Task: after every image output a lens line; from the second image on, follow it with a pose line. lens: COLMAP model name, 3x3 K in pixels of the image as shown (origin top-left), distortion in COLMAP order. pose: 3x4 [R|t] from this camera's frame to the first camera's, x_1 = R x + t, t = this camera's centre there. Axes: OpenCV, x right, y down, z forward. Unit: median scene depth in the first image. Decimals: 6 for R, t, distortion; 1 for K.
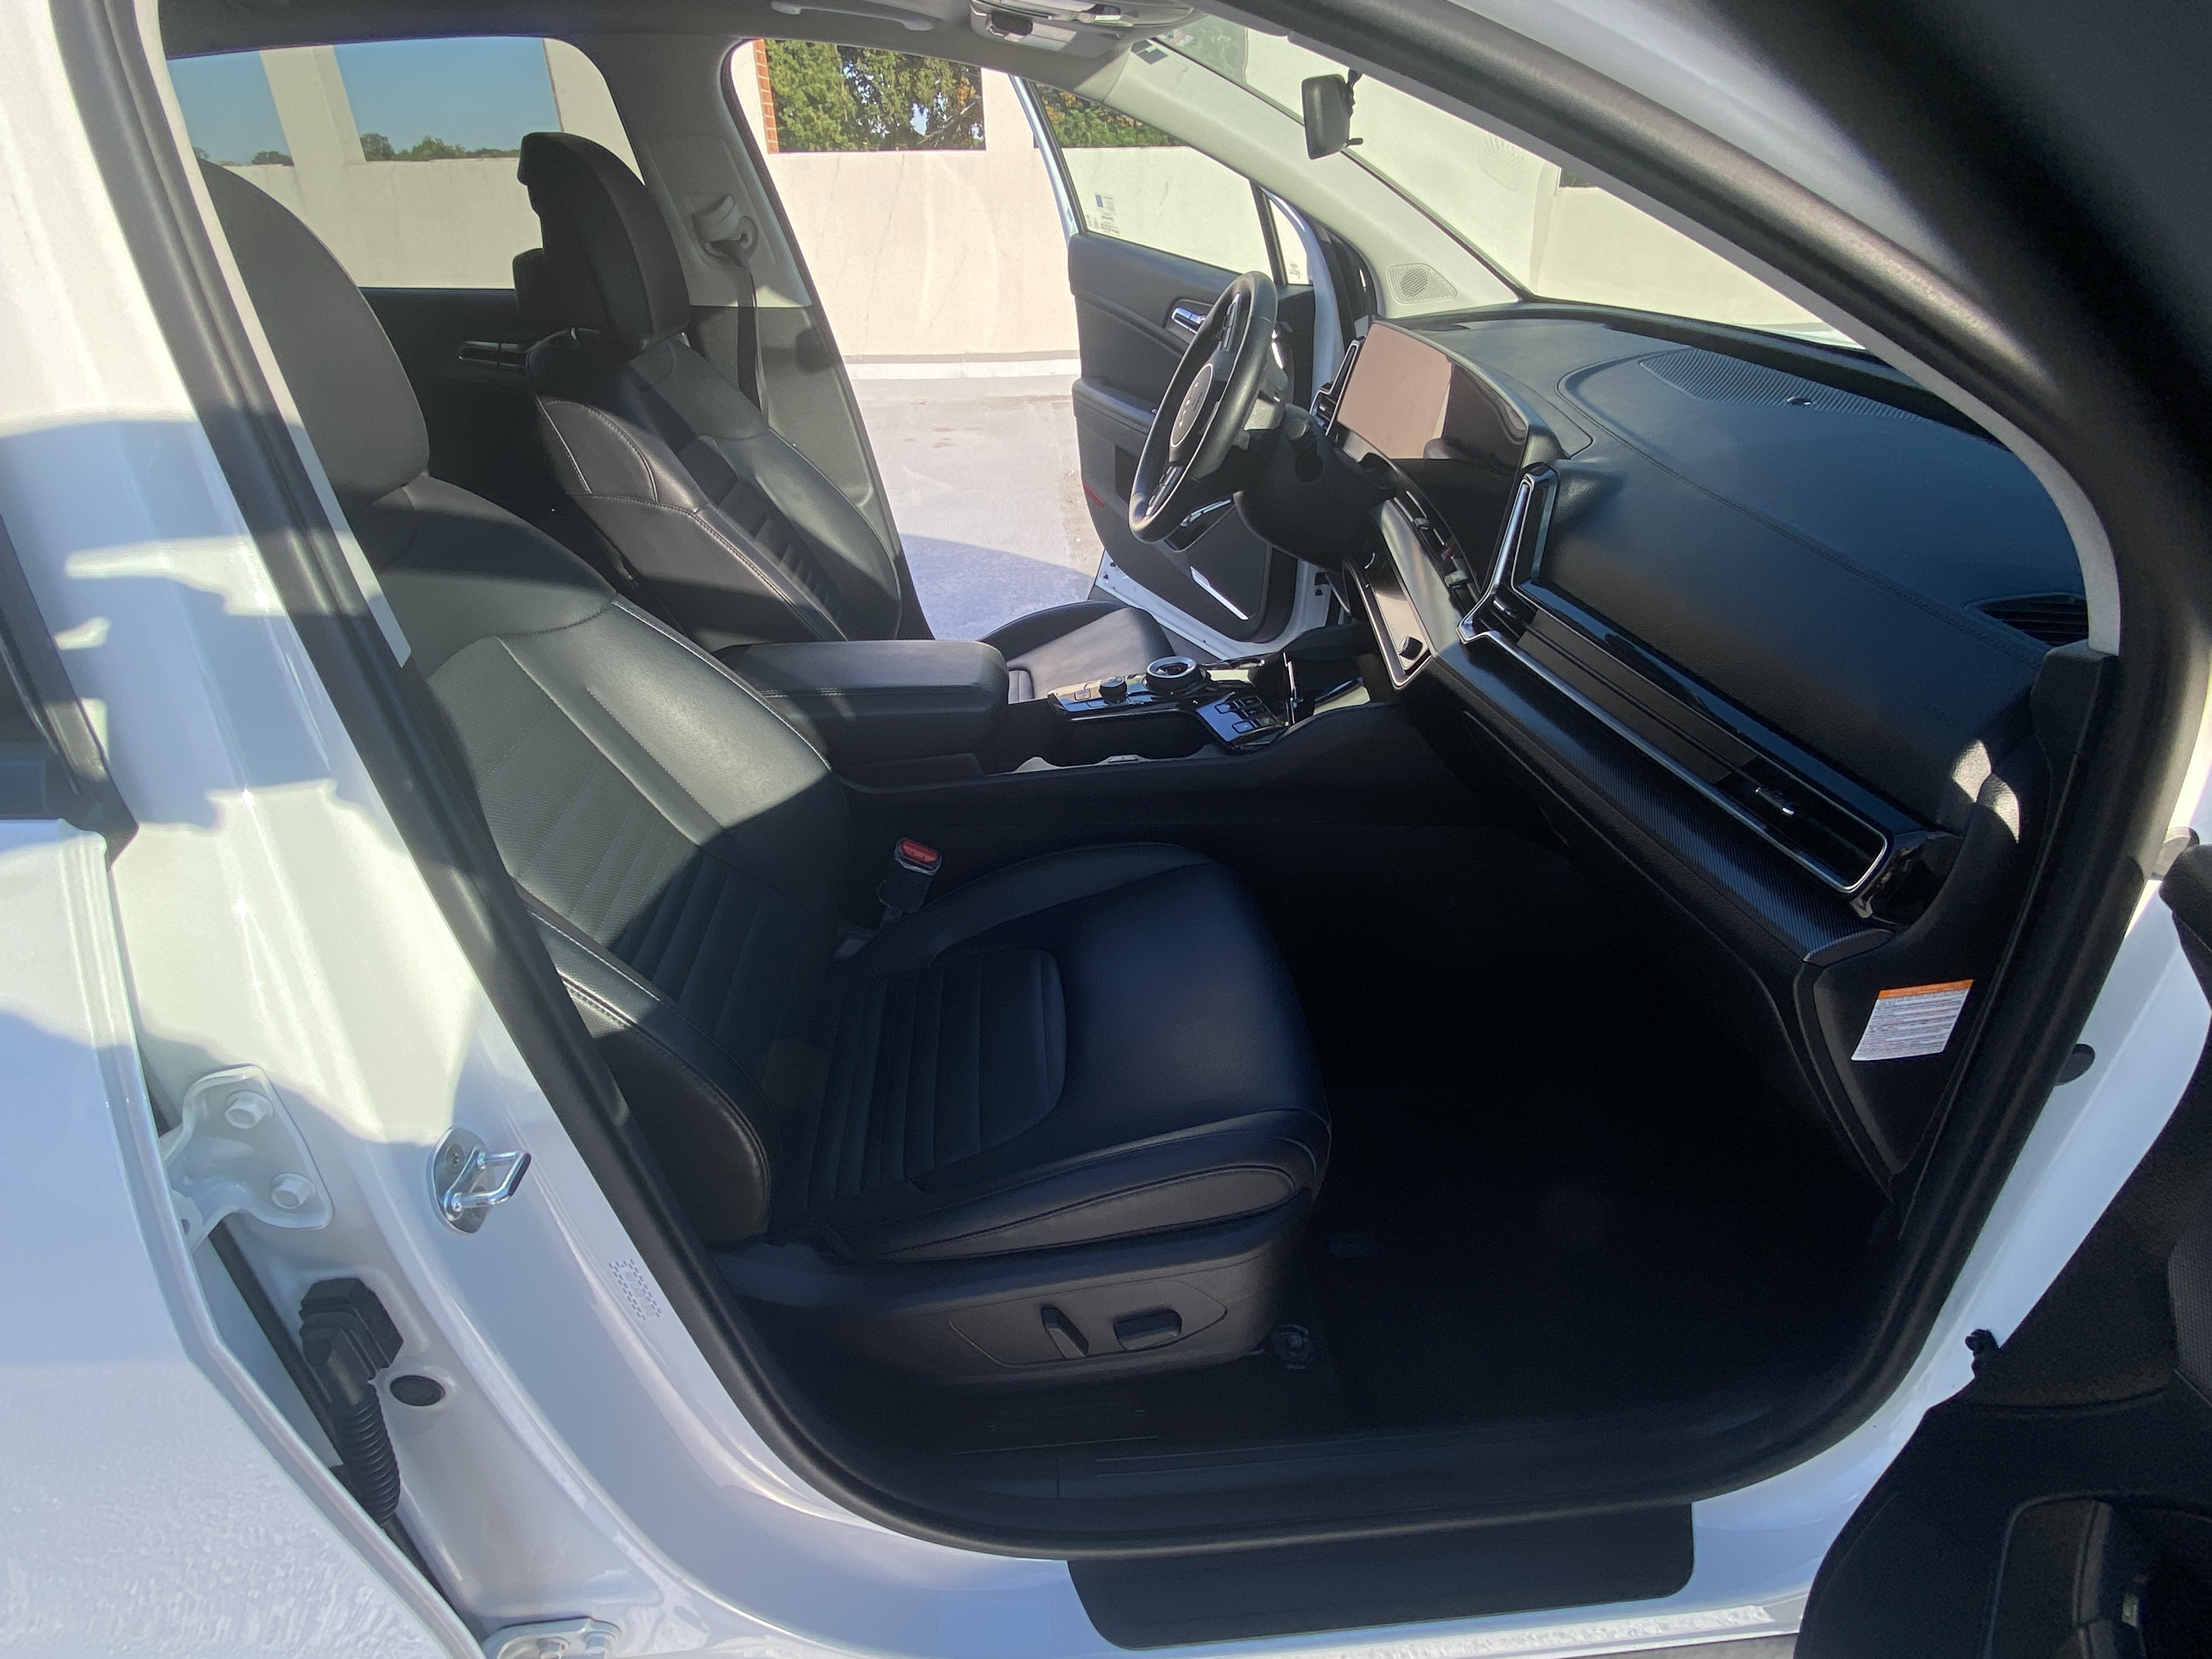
lens RADIAL K [[1094.2, 0, 1106.0], [0, 1094.2, 829.5], [0, 0, 1]] dist [0.002033, -0.030650]
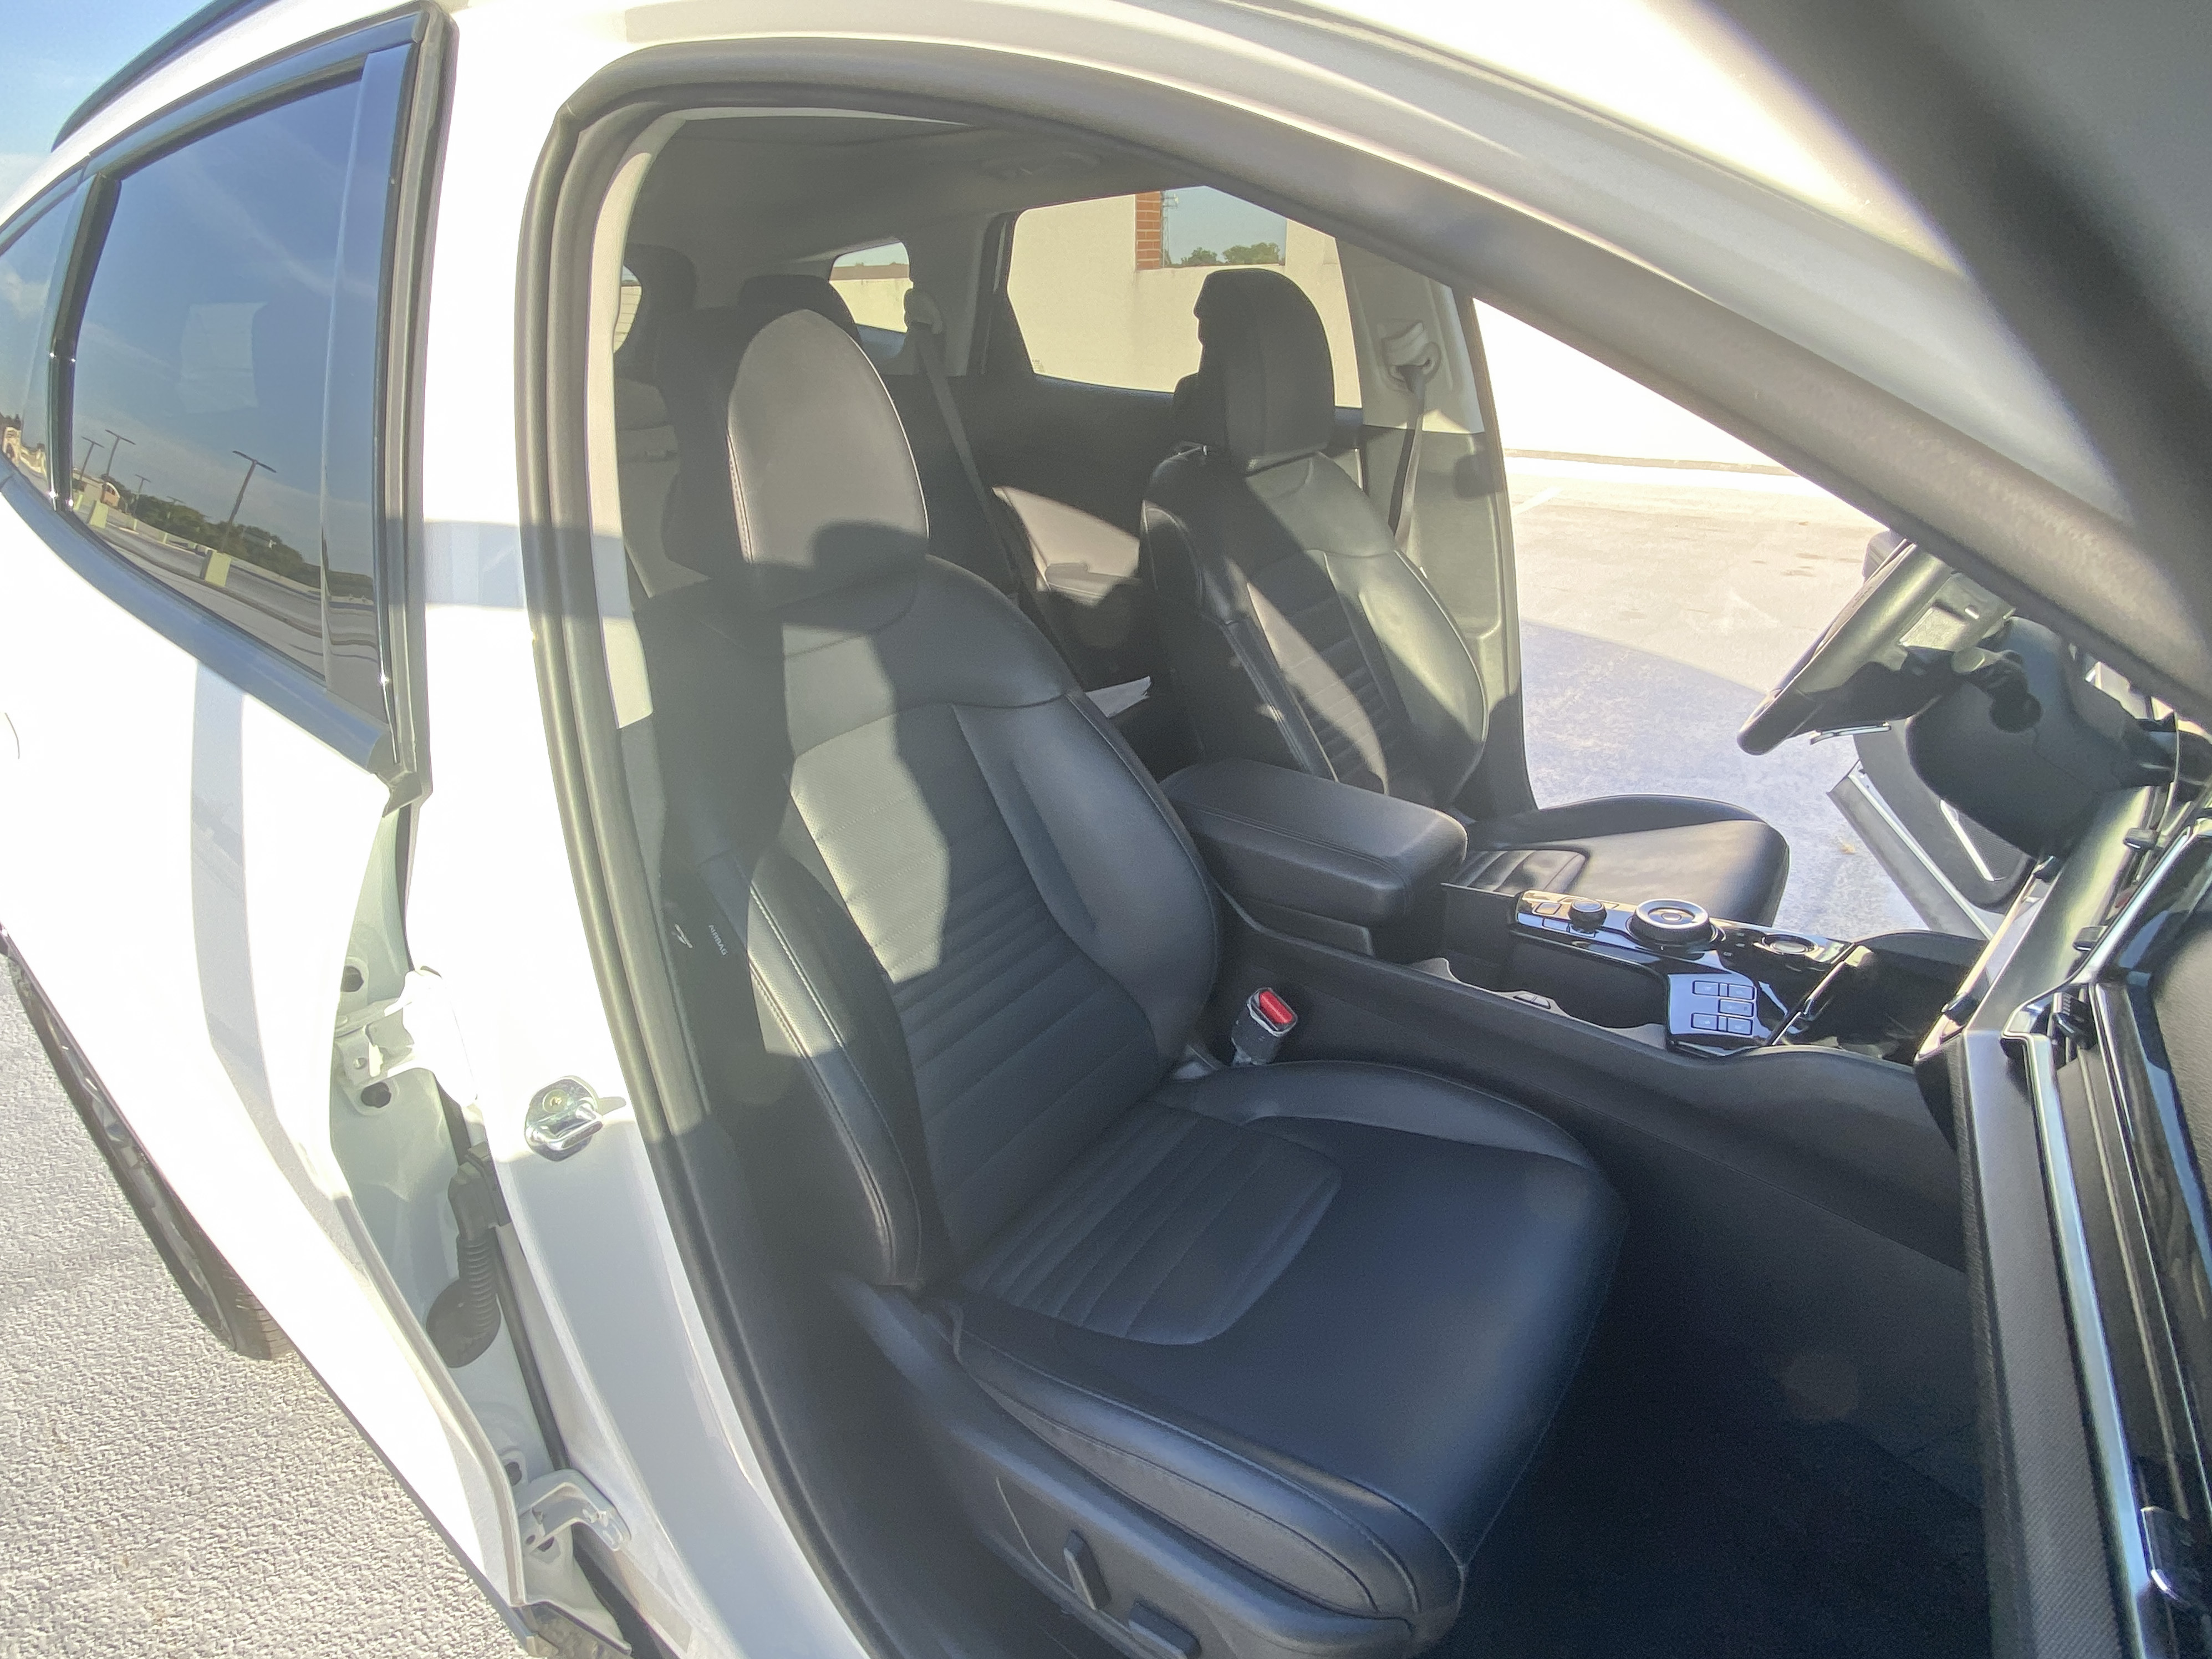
lens RADIAL K [[1094.3, 0, 1106.0], [0, 1094.3, 829.5], [0, 0, 1]] dist [0.002033, -0.030650]
pose [[0.726167, 0.291334, -0.622741, 0.233429], [-0.333388, 0.941374, 0.051641, -0.109664], [0.601277, 0.170115, 0.780722, 0.133056]]
